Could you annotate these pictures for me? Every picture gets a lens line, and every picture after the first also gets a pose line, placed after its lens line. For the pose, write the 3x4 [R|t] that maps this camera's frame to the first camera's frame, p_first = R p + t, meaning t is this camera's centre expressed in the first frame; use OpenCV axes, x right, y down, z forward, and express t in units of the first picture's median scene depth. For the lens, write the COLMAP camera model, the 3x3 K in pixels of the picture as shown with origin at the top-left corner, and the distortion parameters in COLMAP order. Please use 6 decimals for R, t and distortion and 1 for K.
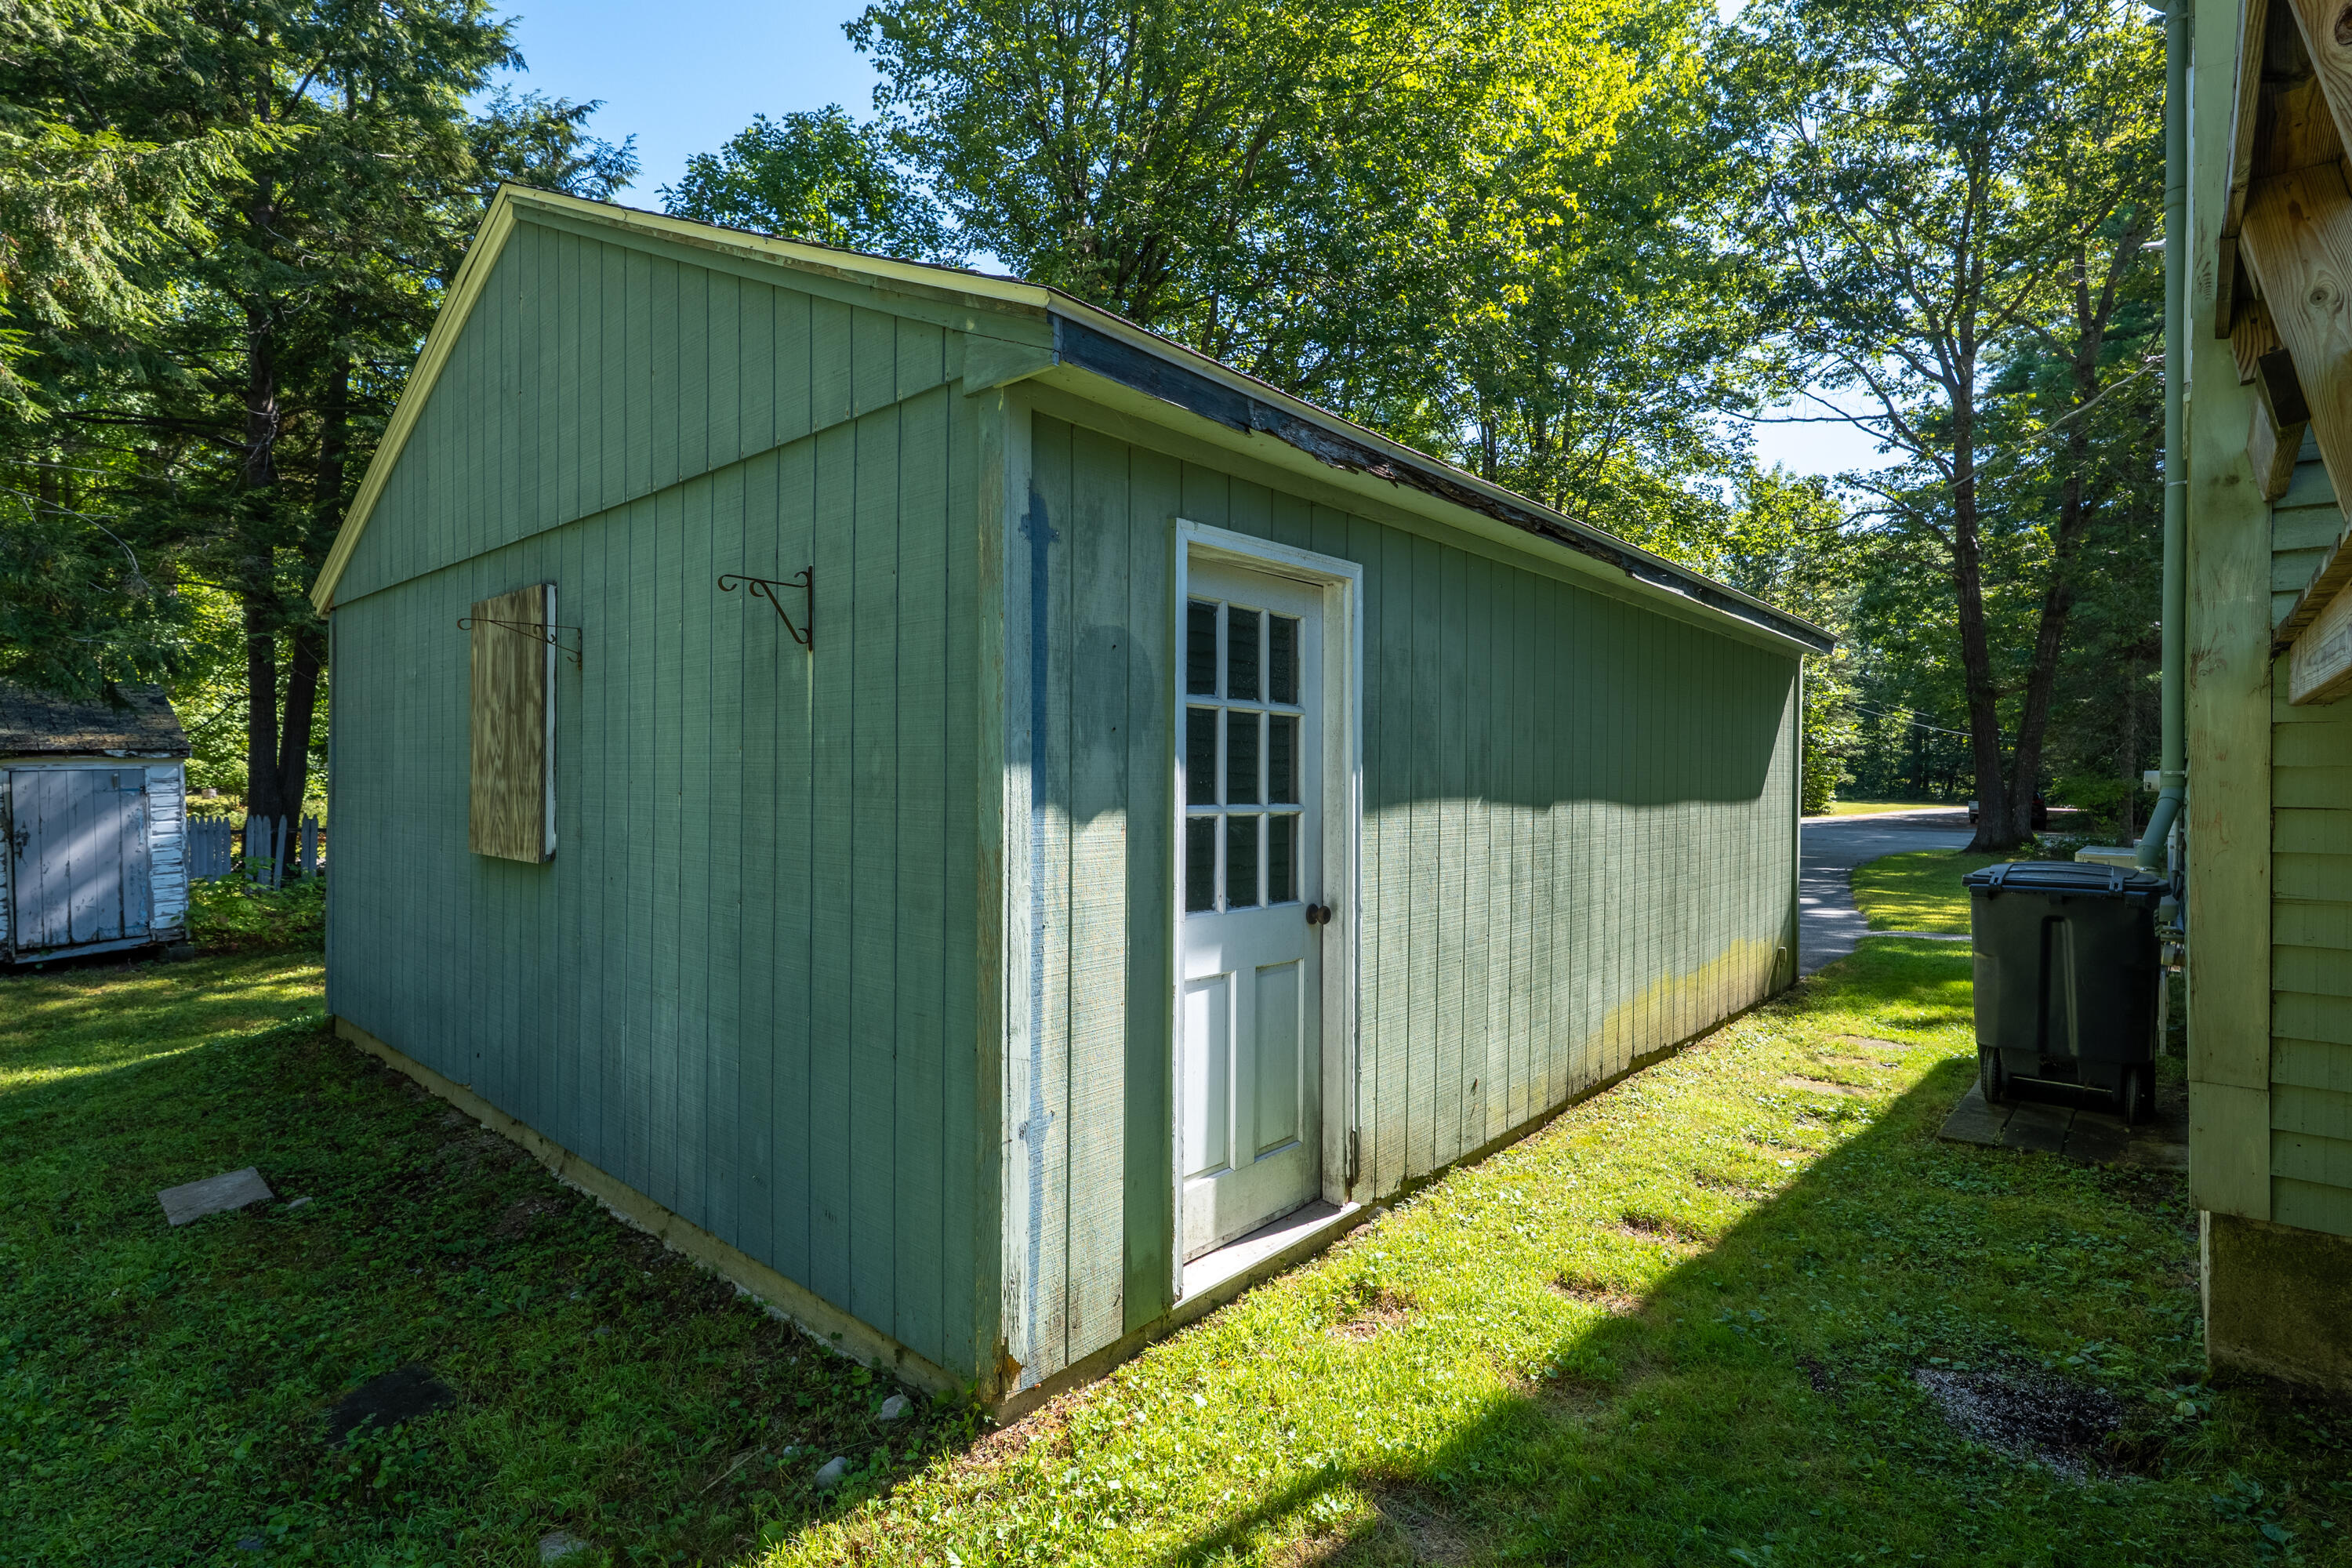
lens RADIAL K [[1134.4, 0, 1176.0], [0, 1134.4, 784.0], [0, 0, 1]] dist [-0.000546, 0.000037]
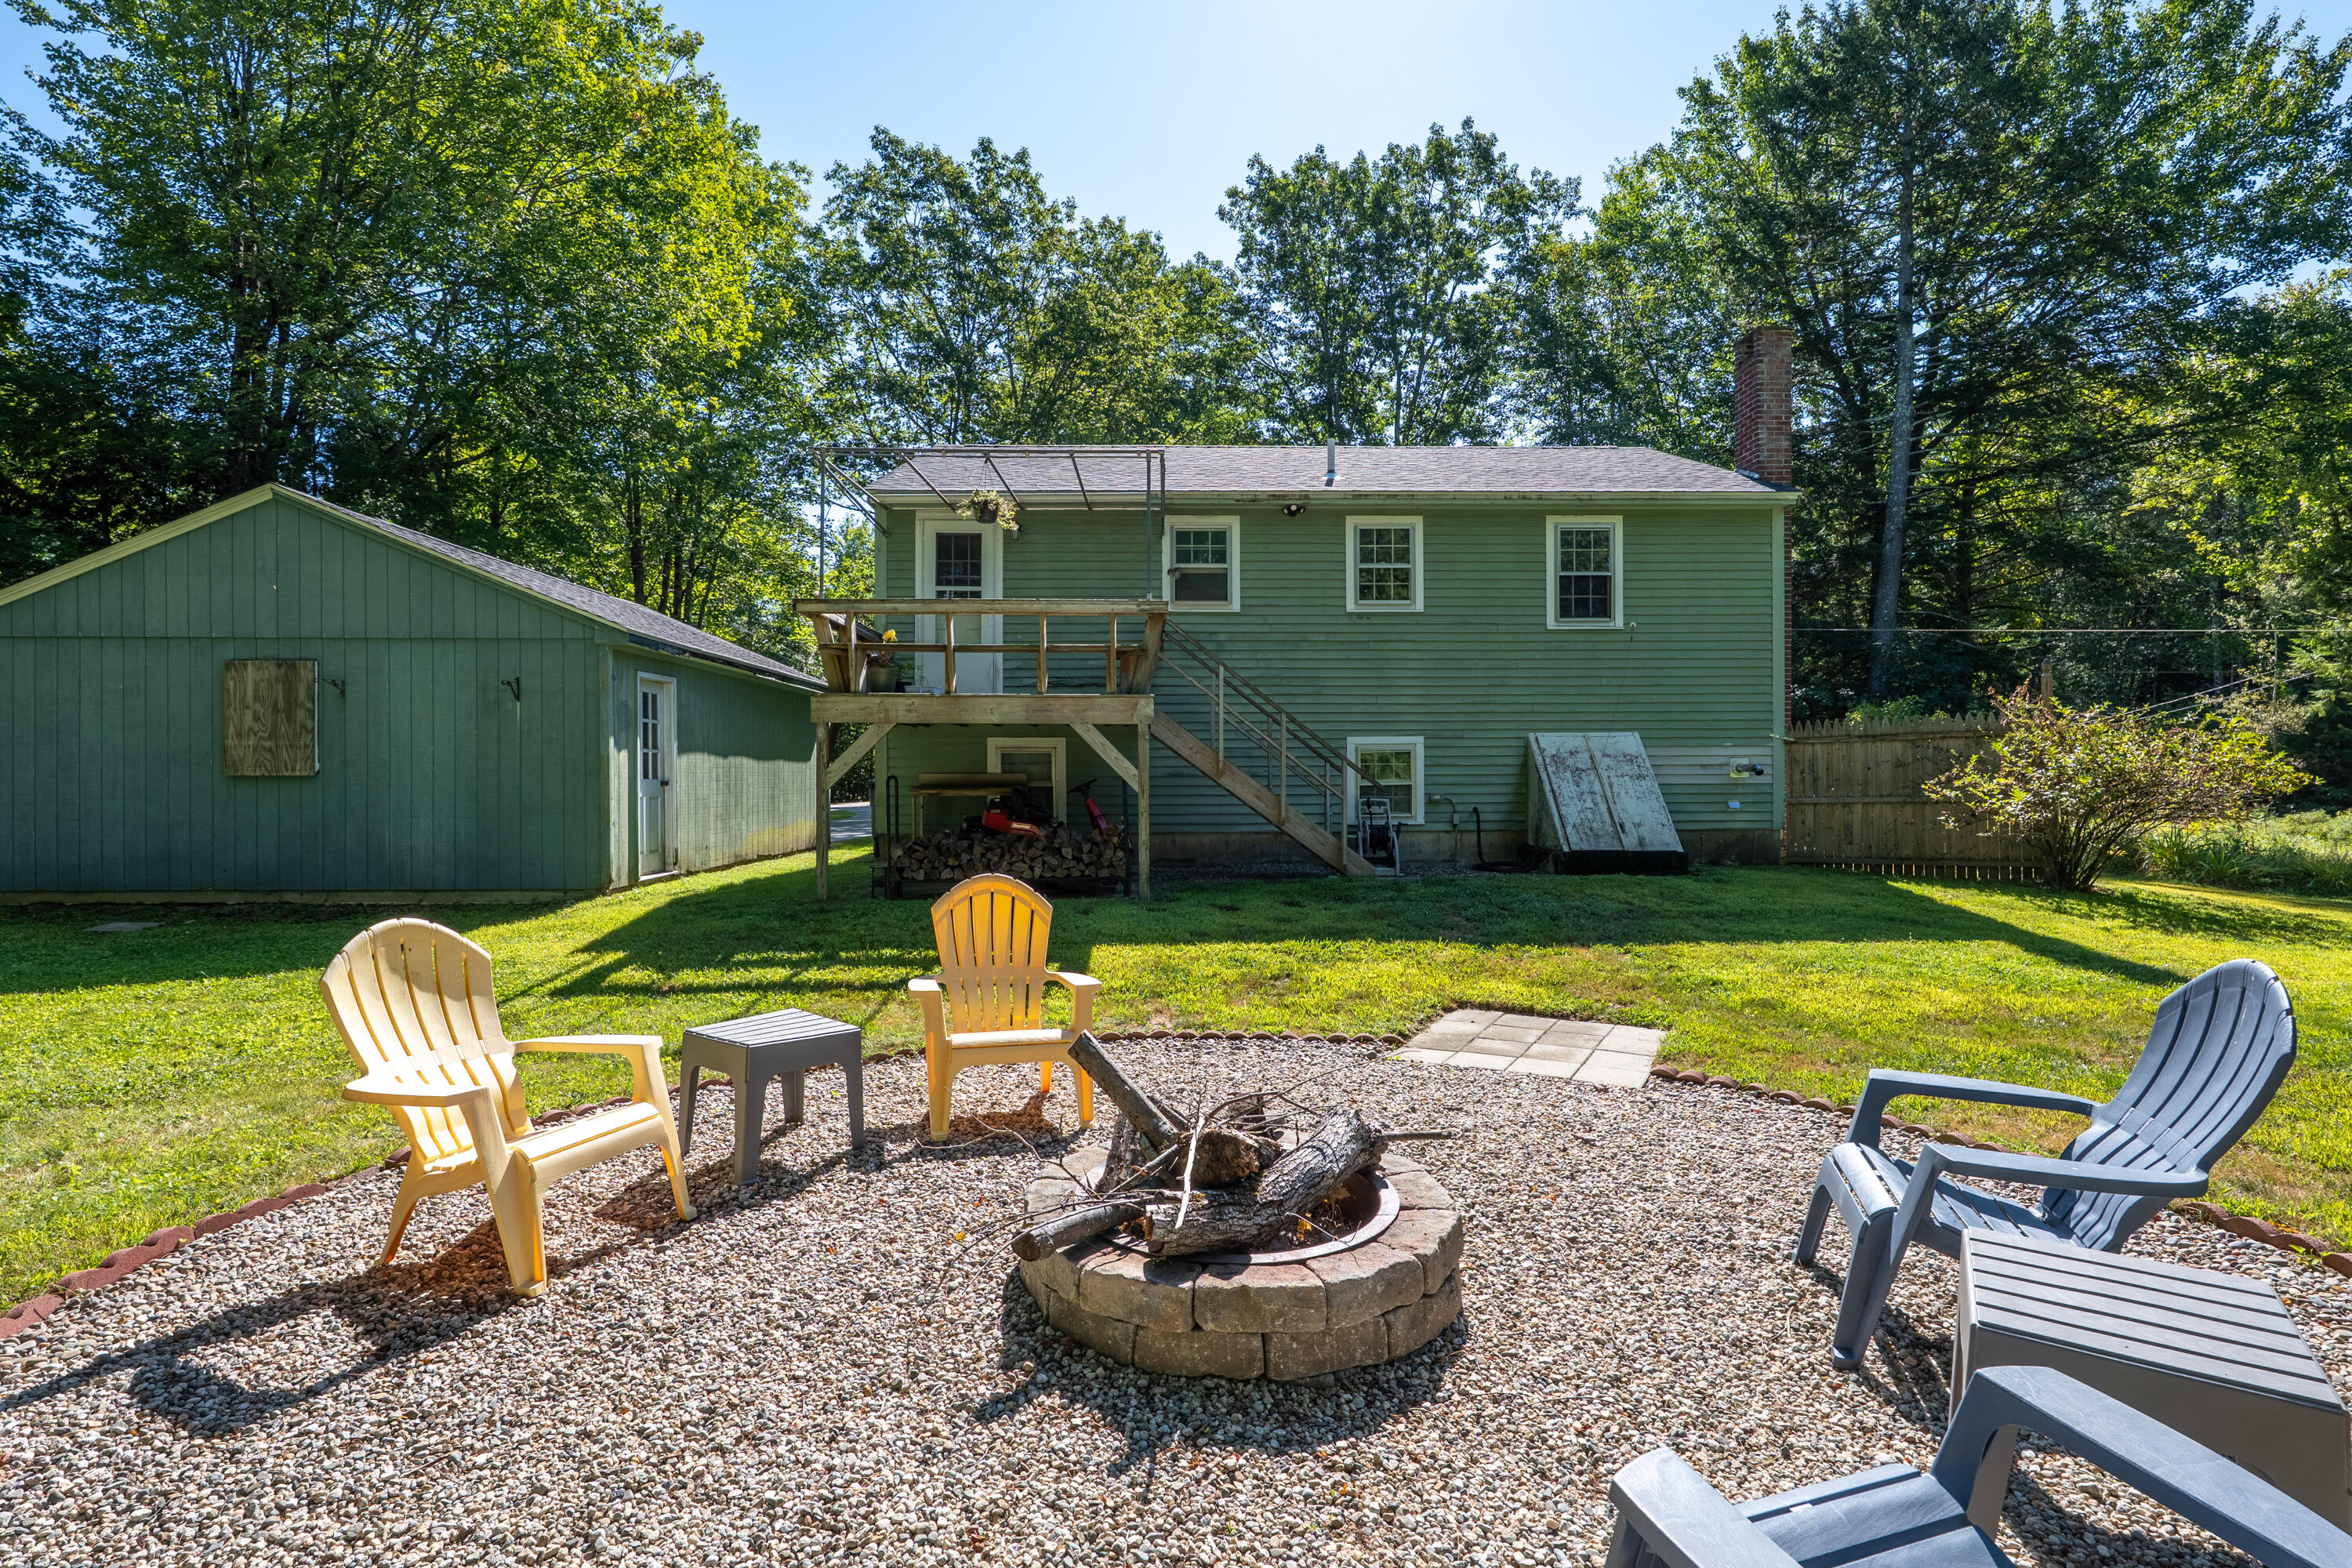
lens RADIAL K [[1134.4, 0, 1176.0], [0, 1134.4, 784.0], [0, 0, 1]] dist [-0.000546, 0.000037]
pose [[0.738550, -0.013361, 0.674066, -0.922953], [0.010850, 0.999910, 0.007931, 0.098114], [-0.674111, 0.001456, 0.738628, -2.258115]]
